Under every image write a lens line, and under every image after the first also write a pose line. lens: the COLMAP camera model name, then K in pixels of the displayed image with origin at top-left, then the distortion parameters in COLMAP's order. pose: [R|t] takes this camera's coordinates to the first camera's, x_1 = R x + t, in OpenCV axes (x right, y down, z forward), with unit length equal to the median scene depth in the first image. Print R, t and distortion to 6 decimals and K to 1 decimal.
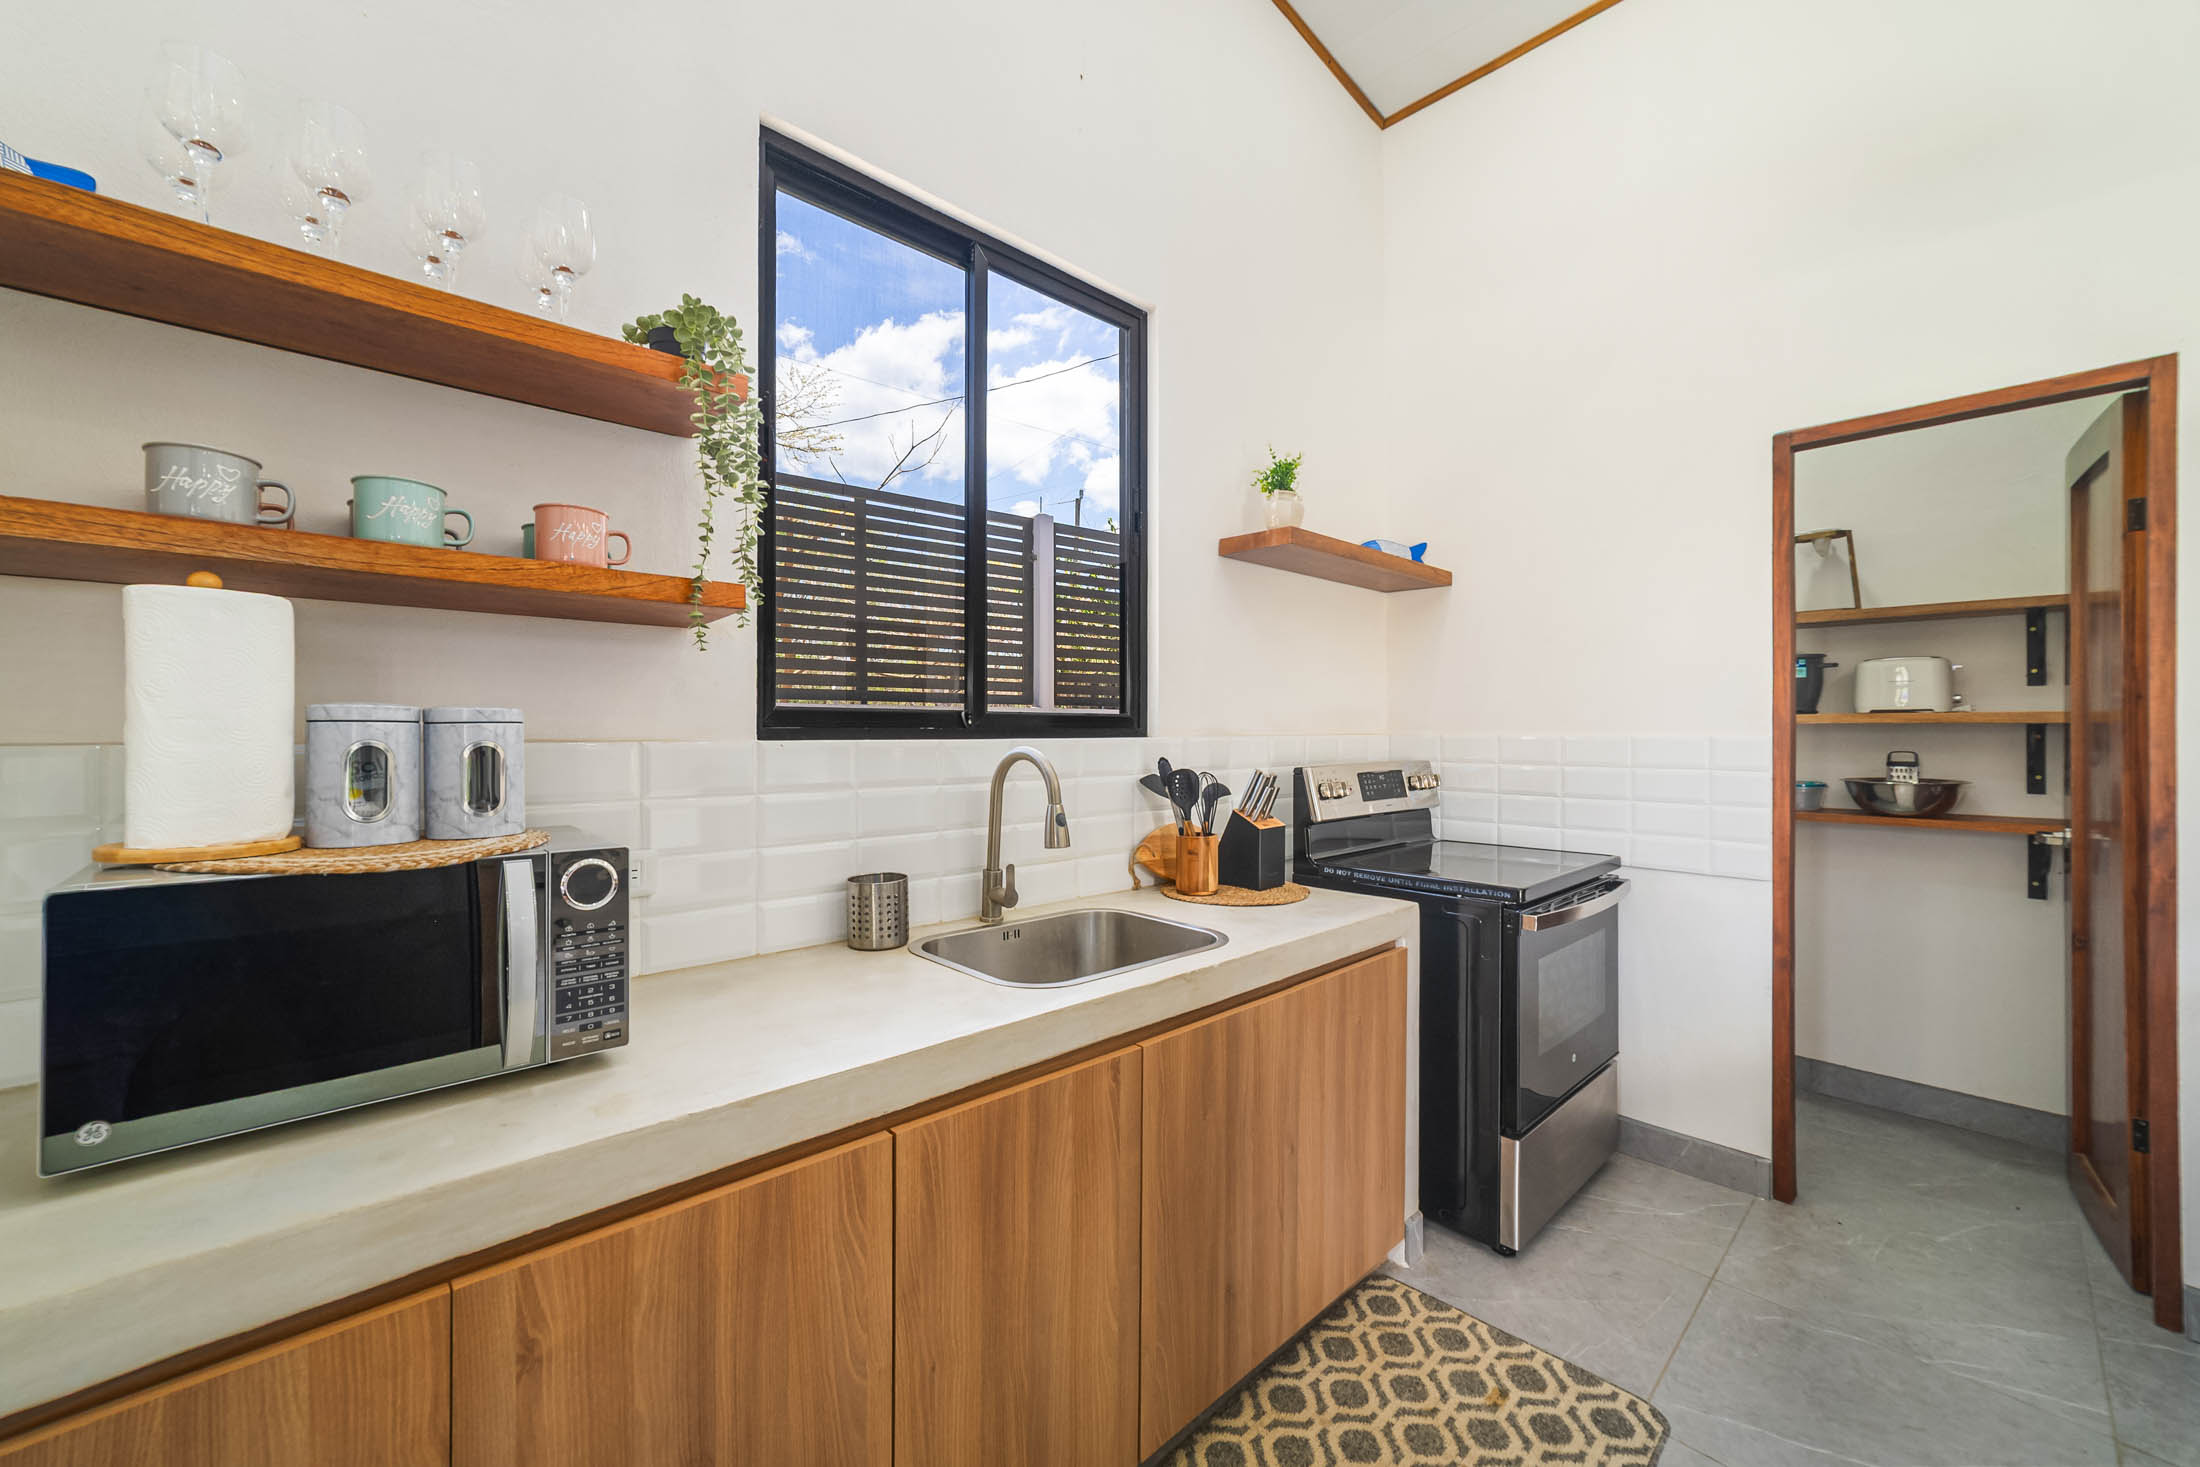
lens RADIAL K [[856.2, 0, 1100.0], [0, 856.2, 730.2], [0, 0, 1]] dist [-0.001239, 0.000094]
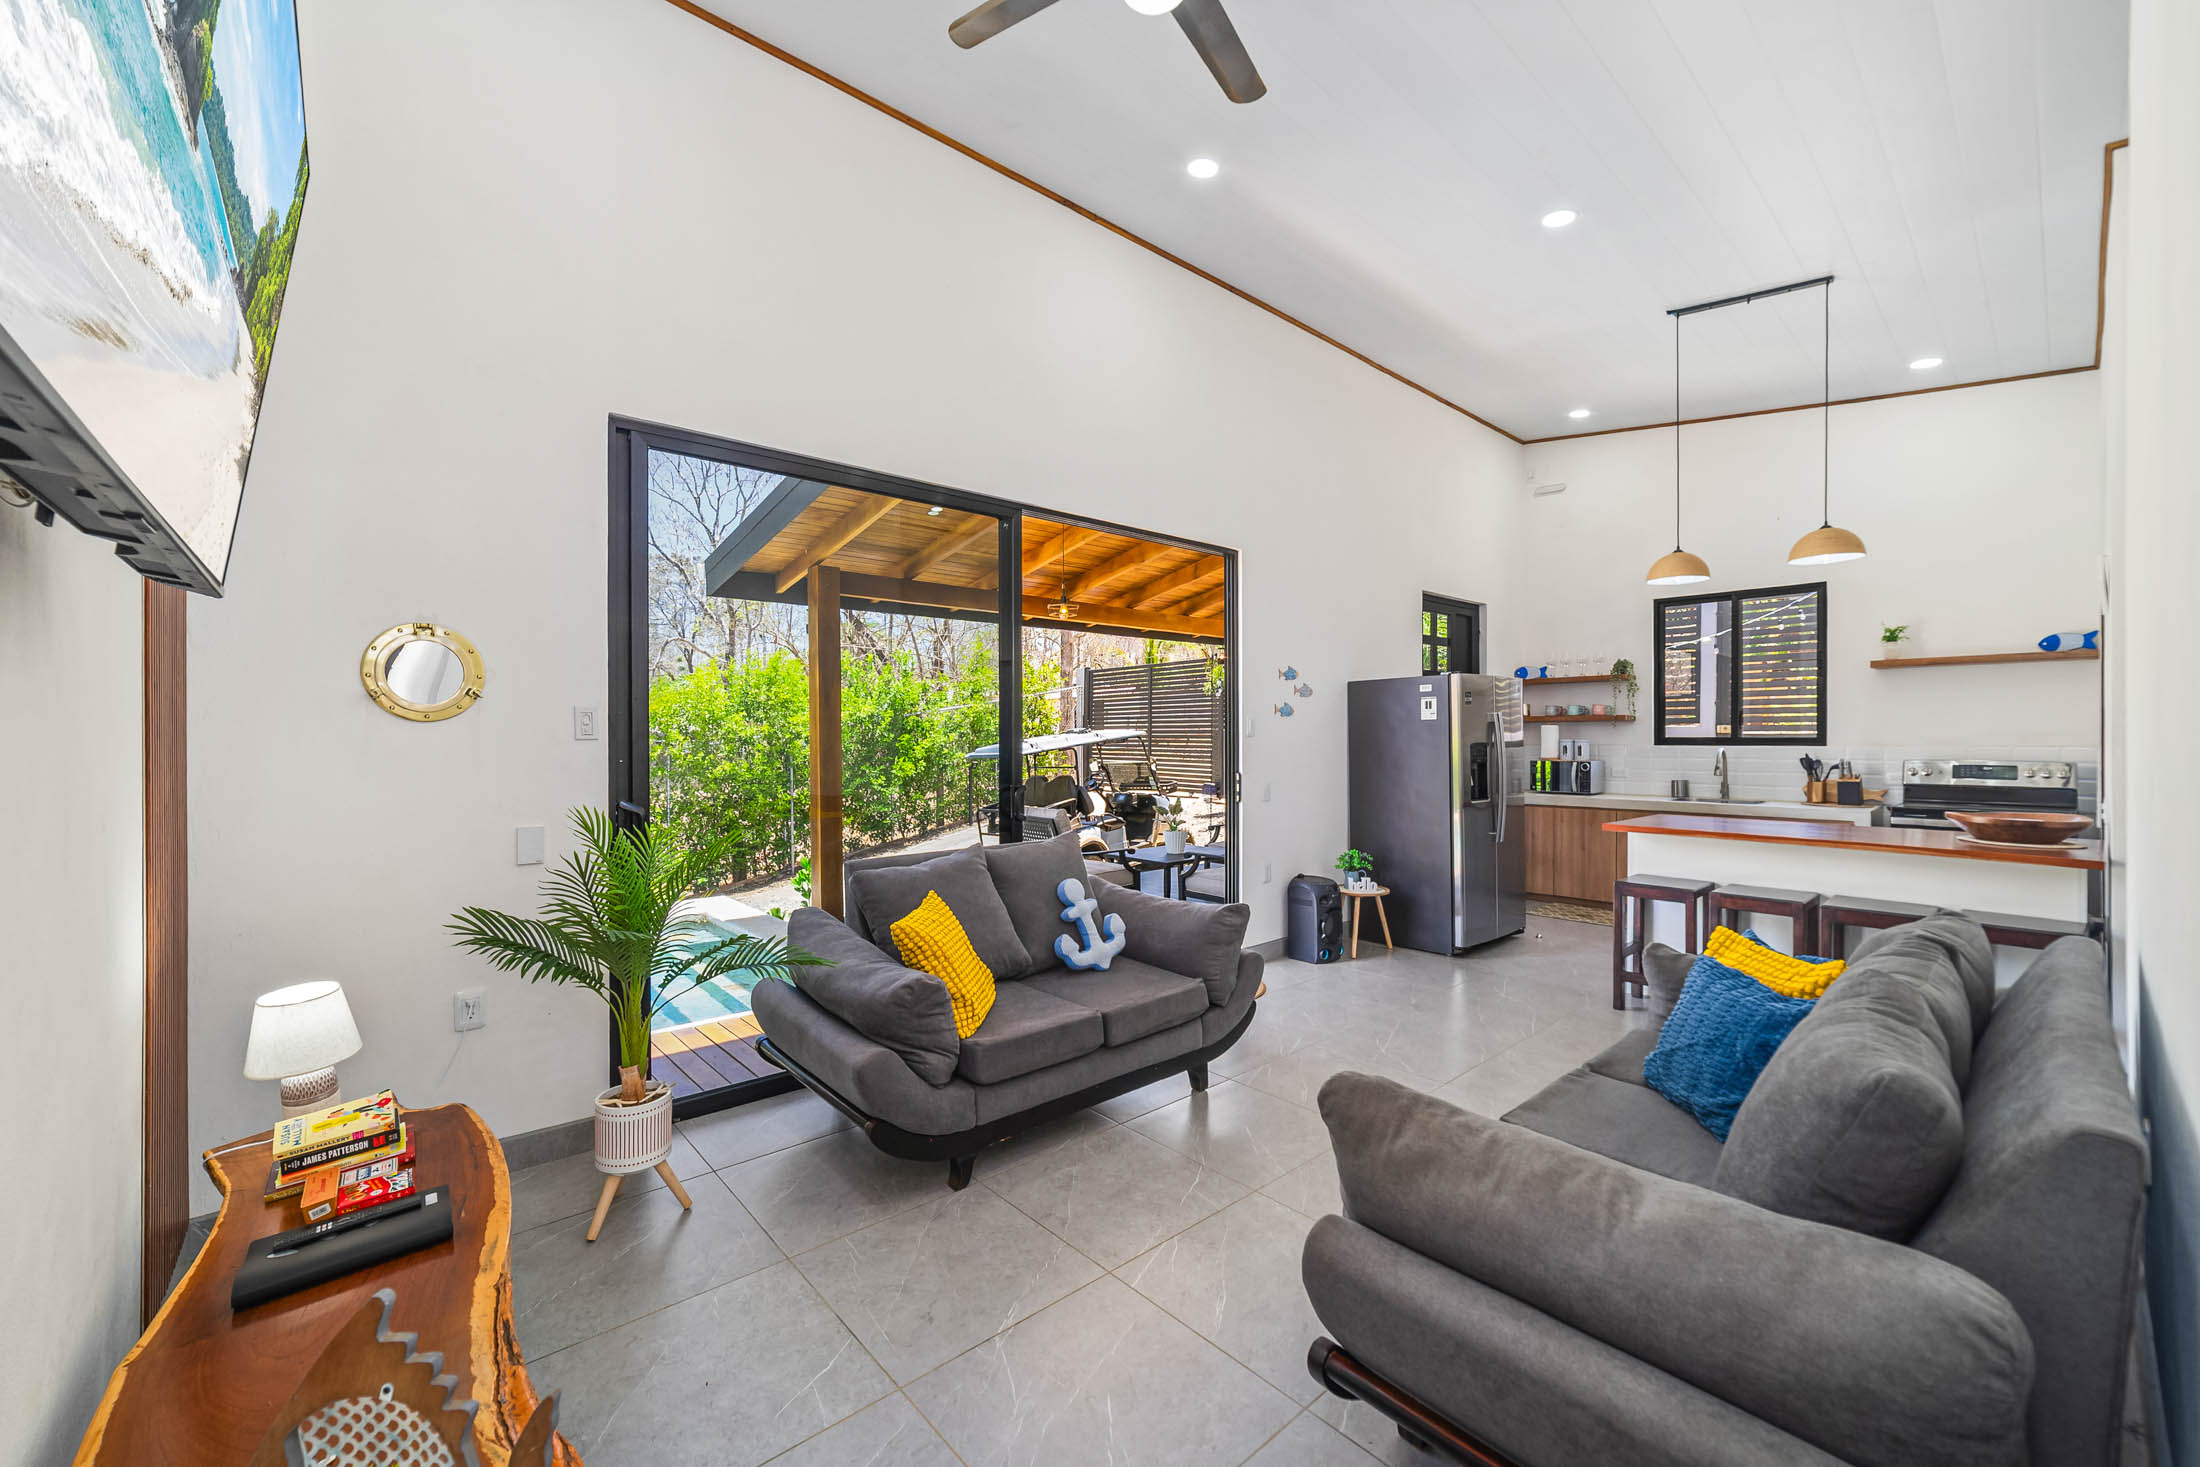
lens RADIAL K [[856.2, 0, 1098.3], [0, 856.2, 736.5], [0, 0, 1]] dist [-0.001239, 0.000094]
pose [[-0.034735, 0.001197, -0.999396, 4.068601], [0.002164, 0.999997, 0.001123, -0.043560], [0.999394, -0.002124, -0.034737, -1.670427]]
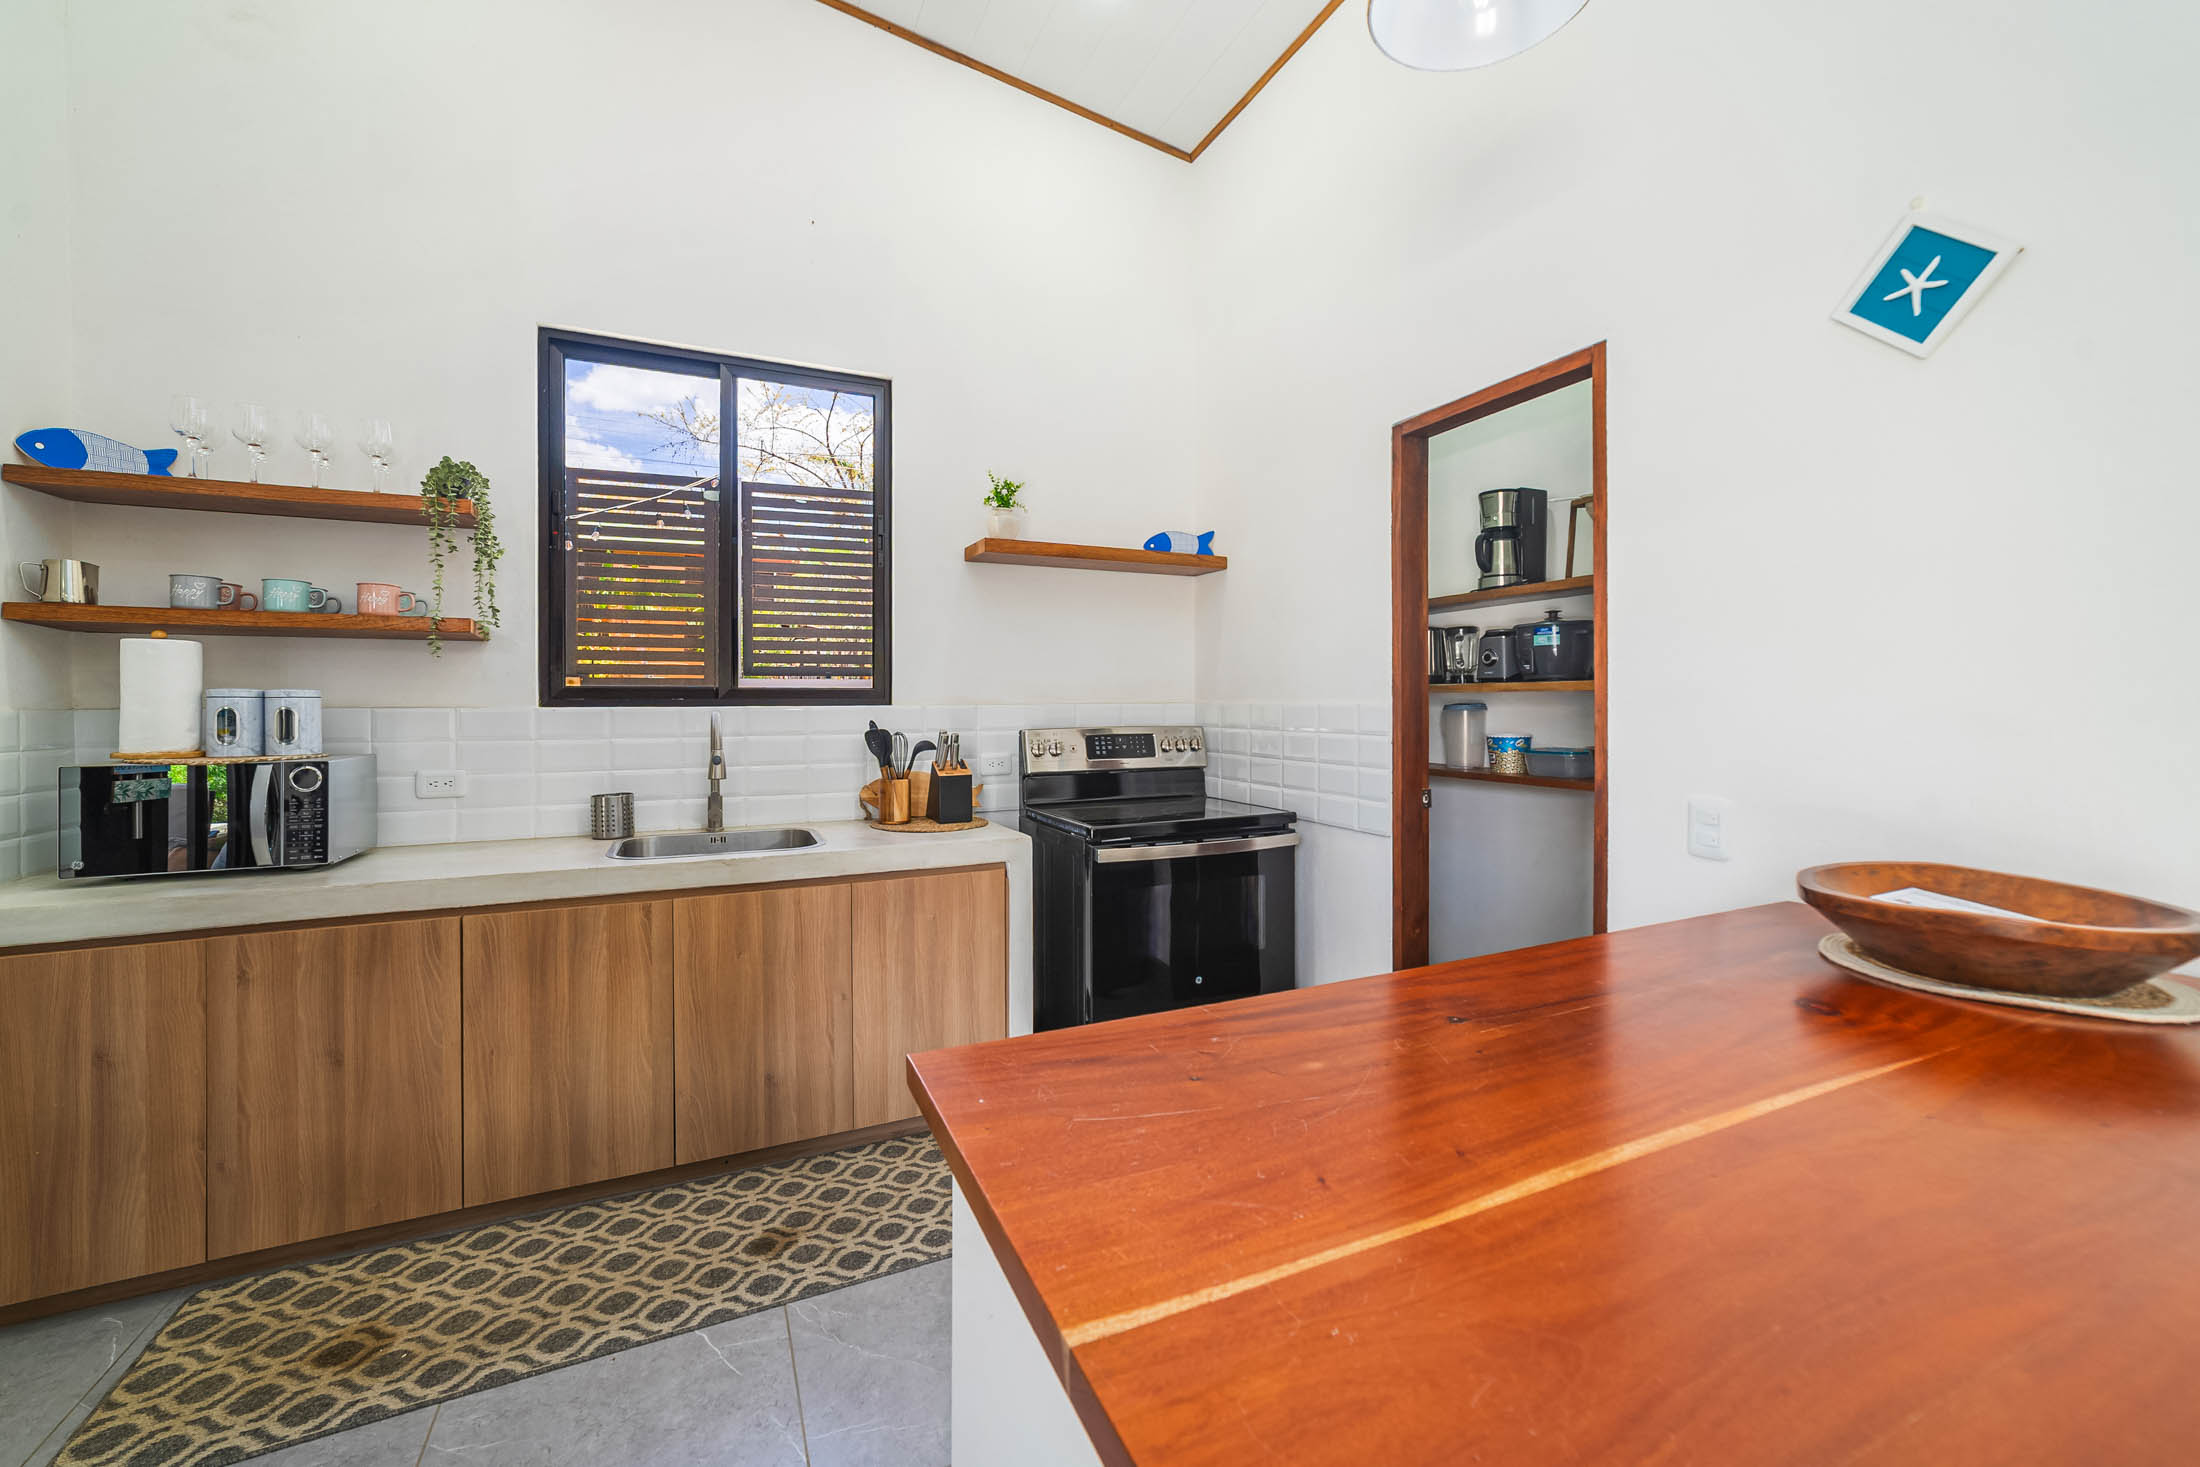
lens RADIAL K [[887.8, 0, 1106.5], [0, 887.8, 699.0], [0, 0, 1]] dist [0.005715, 0.000663]
pose [[0.948031, -0.002964, -0.318166, 1.193768], [0.002577, 0.999995, -0.001638, 0.001910], [0.318169, 0.000733, 0.948034, -0.273906]]
